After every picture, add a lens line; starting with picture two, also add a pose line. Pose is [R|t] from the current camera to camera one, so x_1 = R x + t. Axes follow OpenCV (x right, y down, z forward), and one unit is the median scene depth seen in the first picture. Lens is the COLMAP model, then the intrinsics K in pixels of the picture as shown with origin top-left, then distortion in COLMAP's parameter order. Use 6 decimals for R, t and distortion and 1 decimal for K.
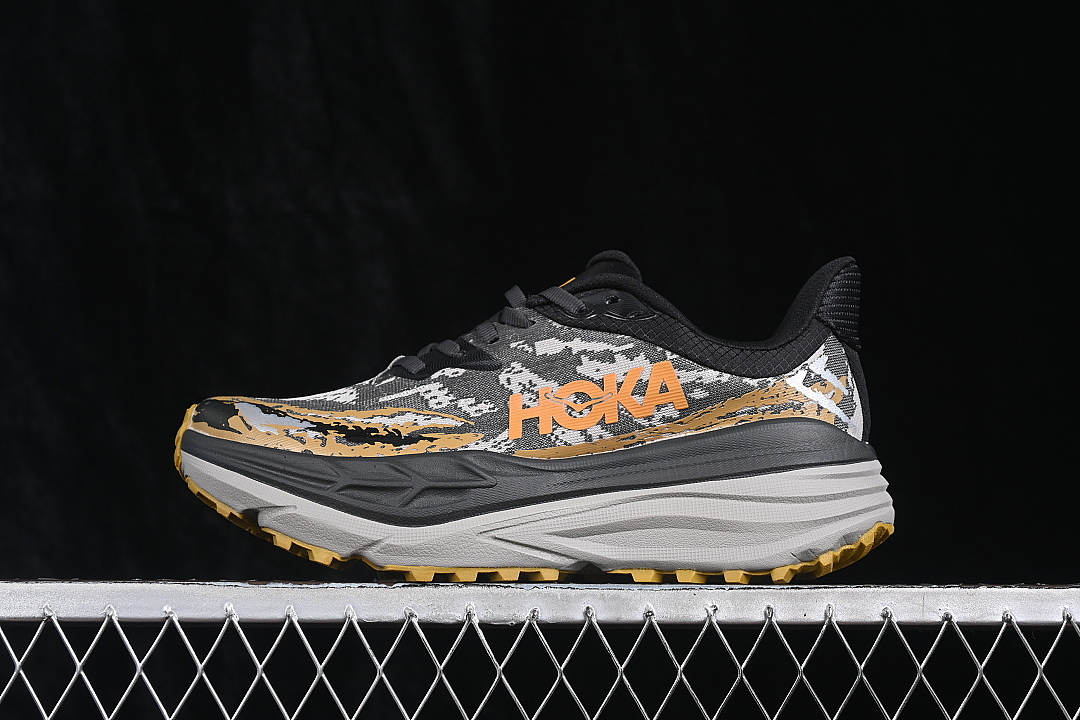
lens RADIAL K [[2339.4, 0, 540.5], [0, 2339.4, 358.5], [0, 0, 1]] dist [0.005764, 0.000000]
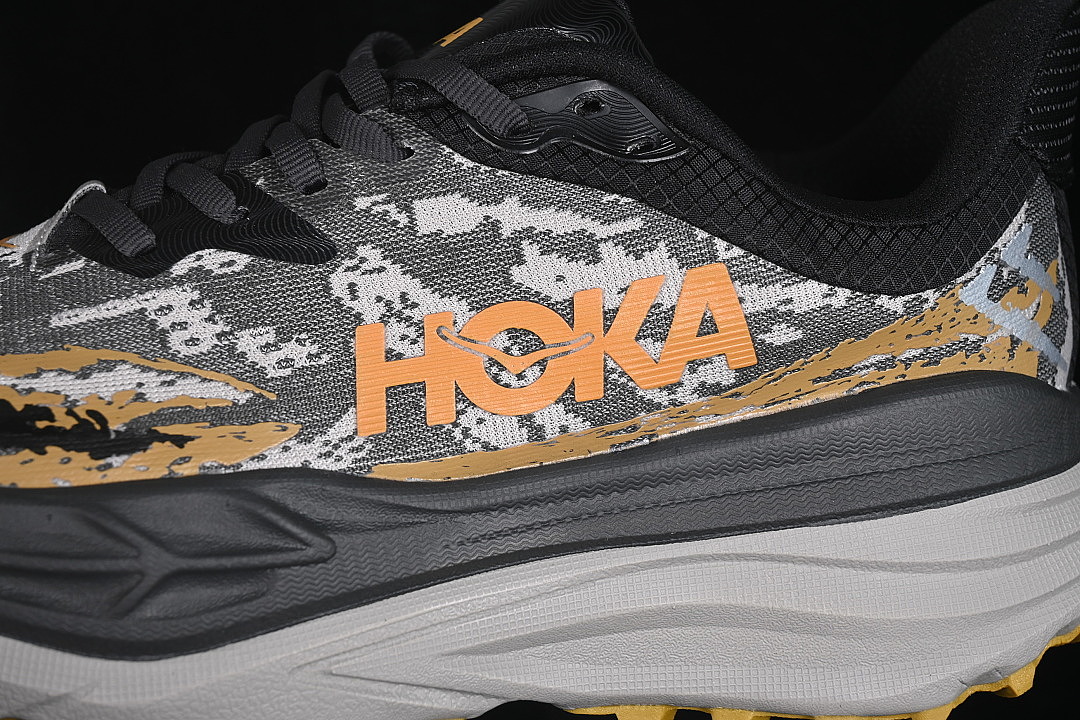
lens RADIAL K [[2339.4, 0, 537.3], [0, 2339.4, 364.1], [0, 0, 1]] dist [0.005764, 0.000000]
pose [[0.984697, -0.004079, 0.174225, -0.056508], [-0.046777, 0.956855, 0.286776, -0.105614], [-0.167878, -0.290537, 0.942022, 0.580987]]
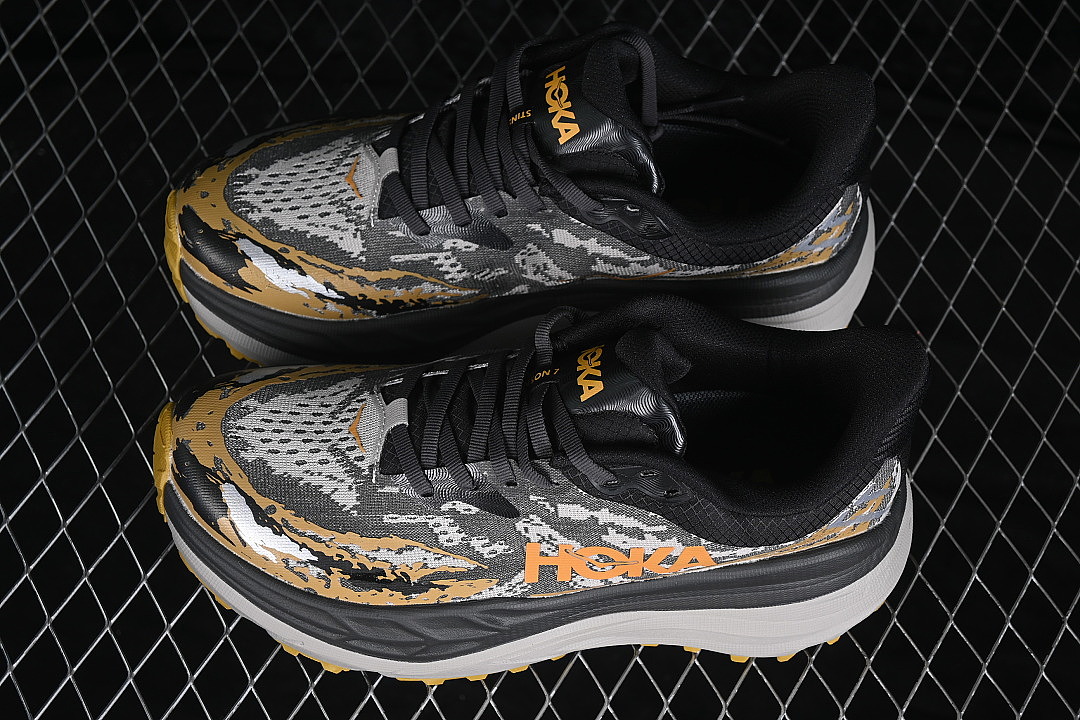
lens RADIAL K [[2339.4, 0, 535.8], [0, 2339.4, 359.7], [0, 0, 1]] dist [0.005764, 0.000000]
pose [[0.997288, -0.003098, 0.073539, -0.077822], [-0.063296, 0.473823, 0.878342, -0.834568], [-0.037566, -0.880615, 0.472342, 0.629659]]
